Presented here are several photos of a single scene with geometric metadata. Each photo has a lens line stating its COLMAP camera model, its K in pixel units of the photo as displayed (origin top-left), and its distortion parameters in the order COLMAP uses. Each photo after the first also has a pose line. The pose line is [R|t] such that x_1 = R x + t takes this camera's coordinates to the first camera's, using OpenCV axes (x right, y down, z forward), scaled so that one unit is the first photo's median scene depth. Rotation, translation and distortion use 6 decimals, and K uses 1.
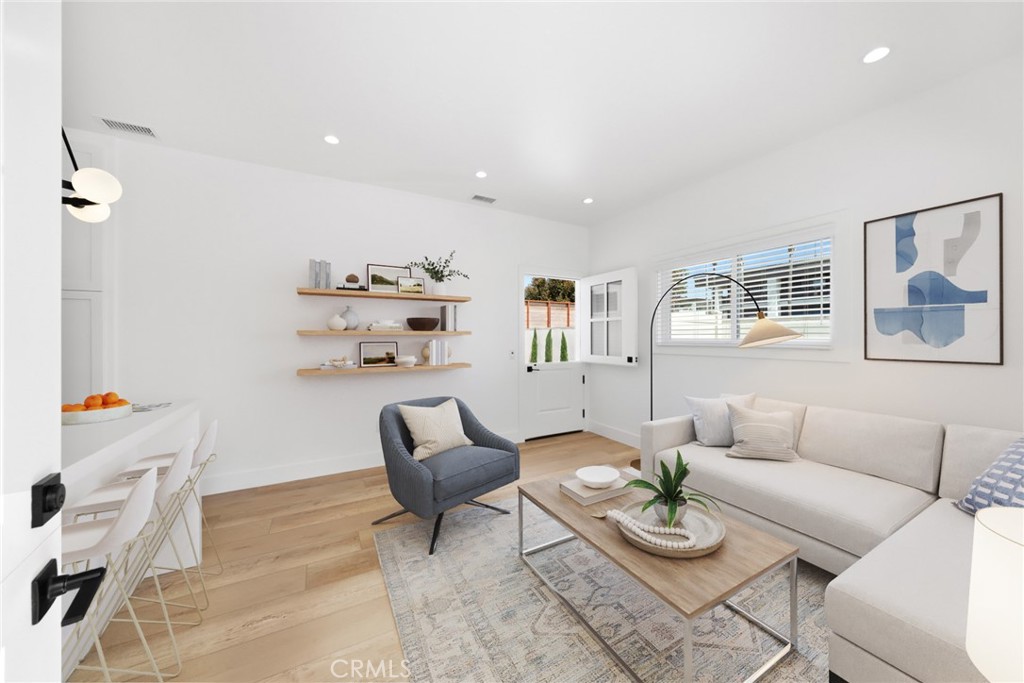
lens RADIAL K [[352.7, 0, 519.2], [0, 352.7, 332.1], [0, 0, 1]] dist [-0.010804, 0.001220]
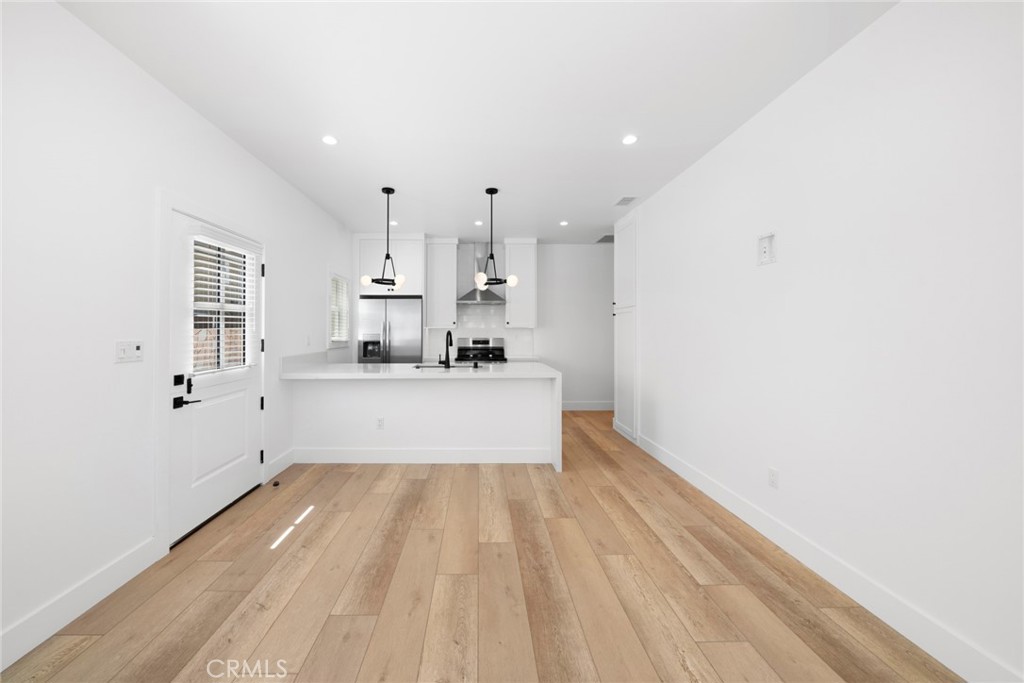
lens RADIAL K [[352.7, 0, 483.4], [0, 352.7, 337.4], [0, 0, 1]] dist [-0.010804, 0.001220]
pose [[-0.487225, 0.013924, -0.873165, 0.623398], [0.012453, 0.999882, 0.008996, -0.006466], [0.873188, -0.006491, -0.487341, 1.276182]]
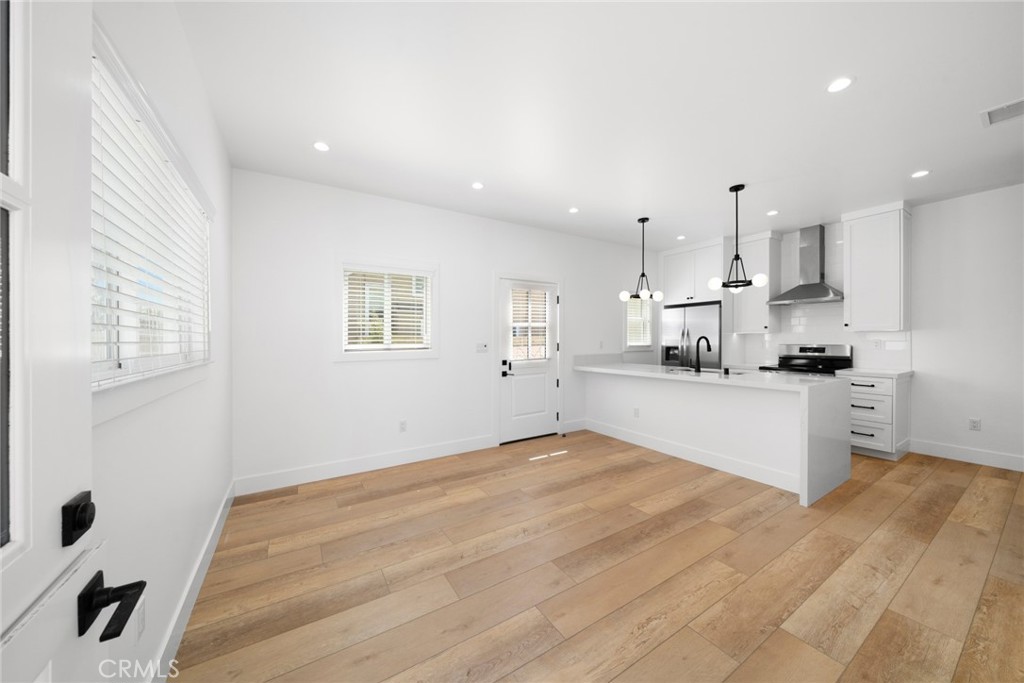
lens RADIAL K [[352.7, 0, 507.9], [0, 352.7, 342.2], [0, 0, 1]] dist [-0.010804, 0.001220]
pose [[-0.999623, 0.007511, -0.026395, 0.240141], [0.007776, 0.999920, -0.009947, 0.015639], [0.026318, -0.010148, -0.999602, 1.990221]]
